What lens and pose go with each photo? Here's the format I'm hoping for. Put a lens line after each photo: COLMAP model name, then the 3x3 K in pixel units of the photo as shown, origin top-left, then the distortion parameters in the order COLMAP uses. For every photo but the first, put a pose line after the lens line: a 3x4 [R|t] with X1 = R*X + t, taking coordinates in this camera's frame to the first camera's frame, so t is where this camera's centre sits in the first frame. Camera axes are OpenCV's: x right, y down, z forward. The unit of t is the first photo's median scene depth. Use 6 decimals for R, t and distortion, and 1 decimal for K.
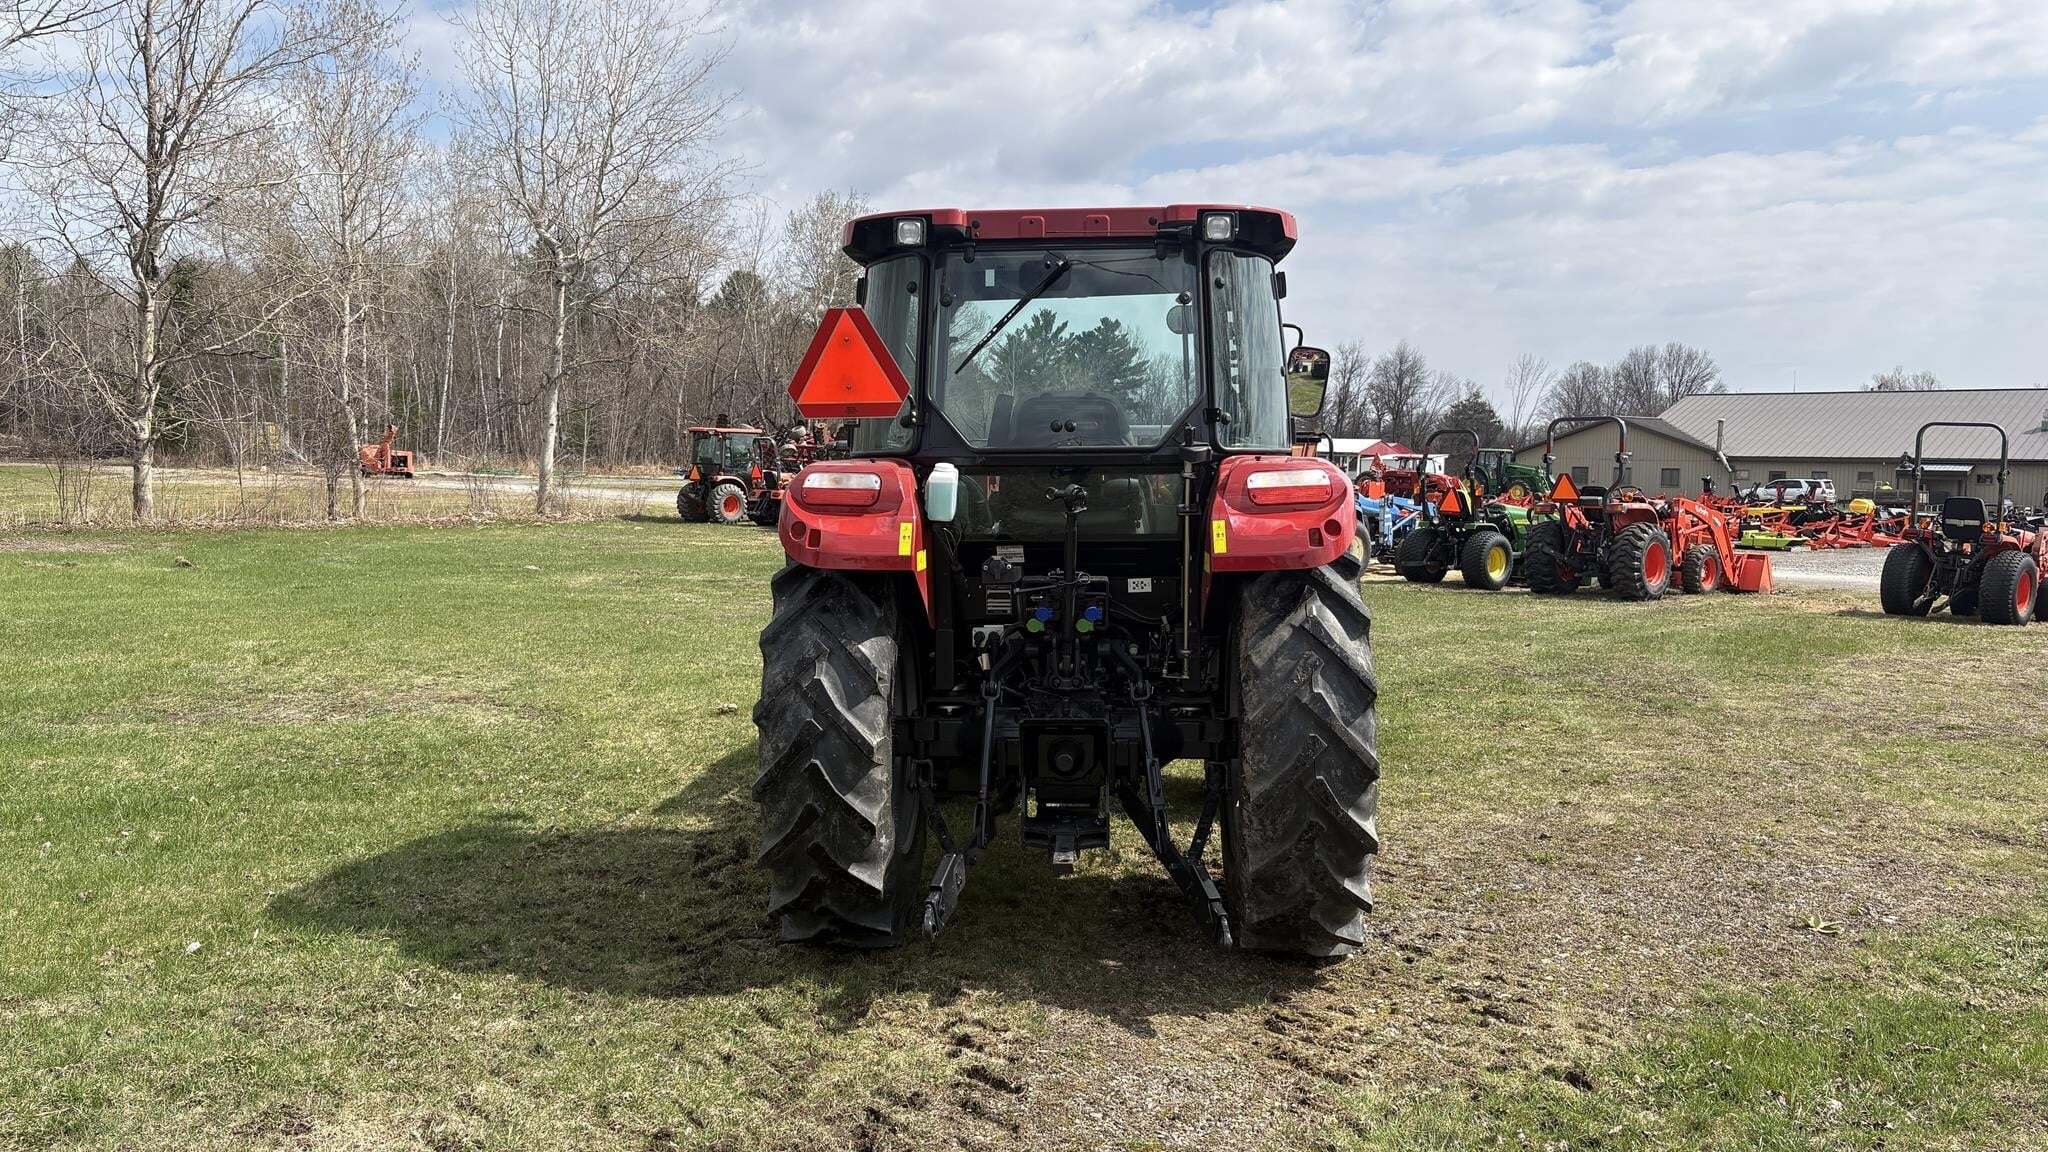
lens RADIAL K [[1577.1, 0, 1035.2], [0, 1577.1, 561.5], [0, 0, 1]] dist [0.045080, -0.026619]
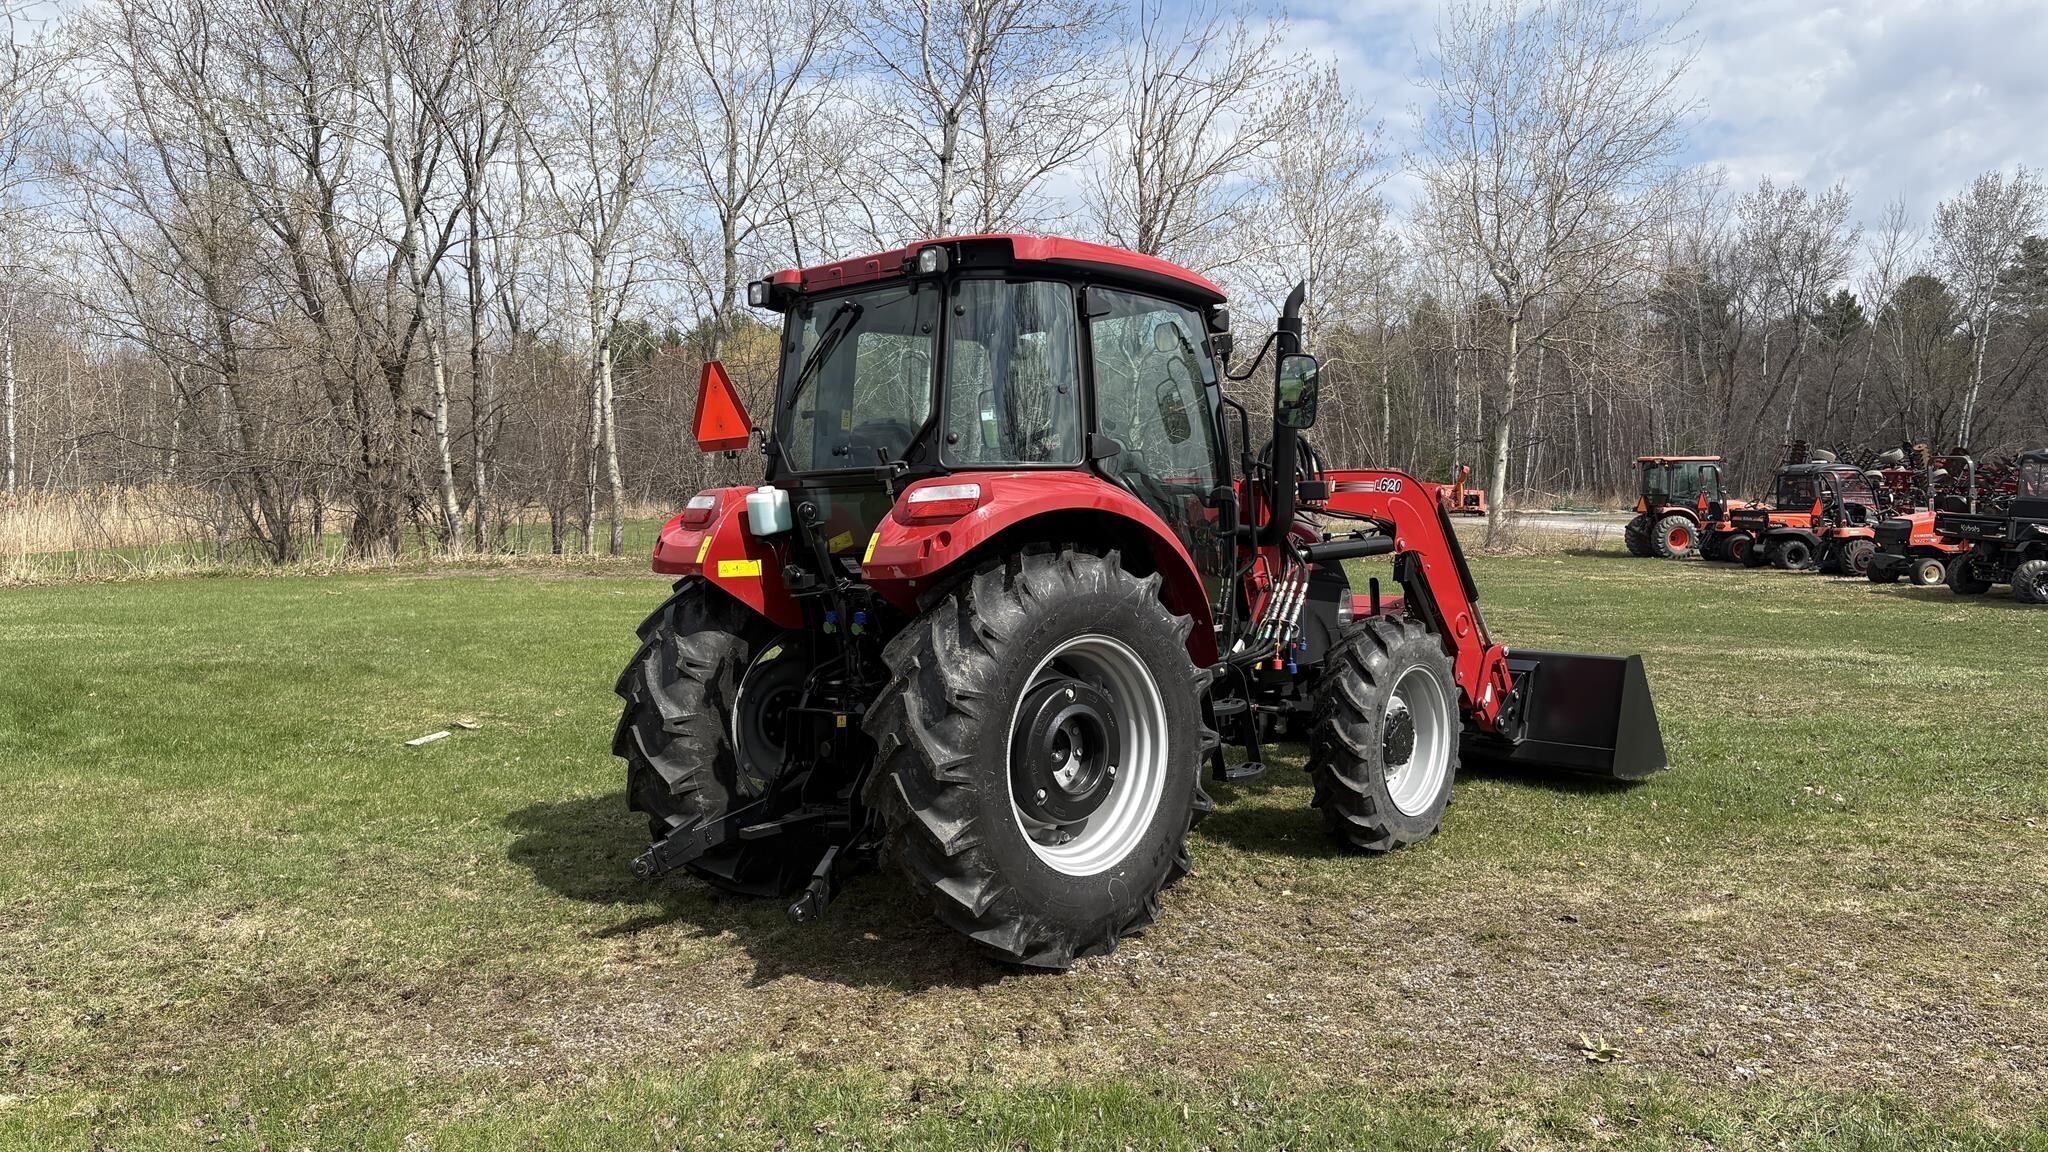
lens RADIAL K [[1577.1, 0, 1038.3], [0, 1577.1, 584.7], [0, 0, 1]] dist [0.045080, -0.026619]
pose [[0.758896, 0.017114, -0.650987, 0.132926], [-0.023088, 0.999733, -0.000633, 0.001042], [0.650803, 0.015510, 0.759088, 0.036836]]
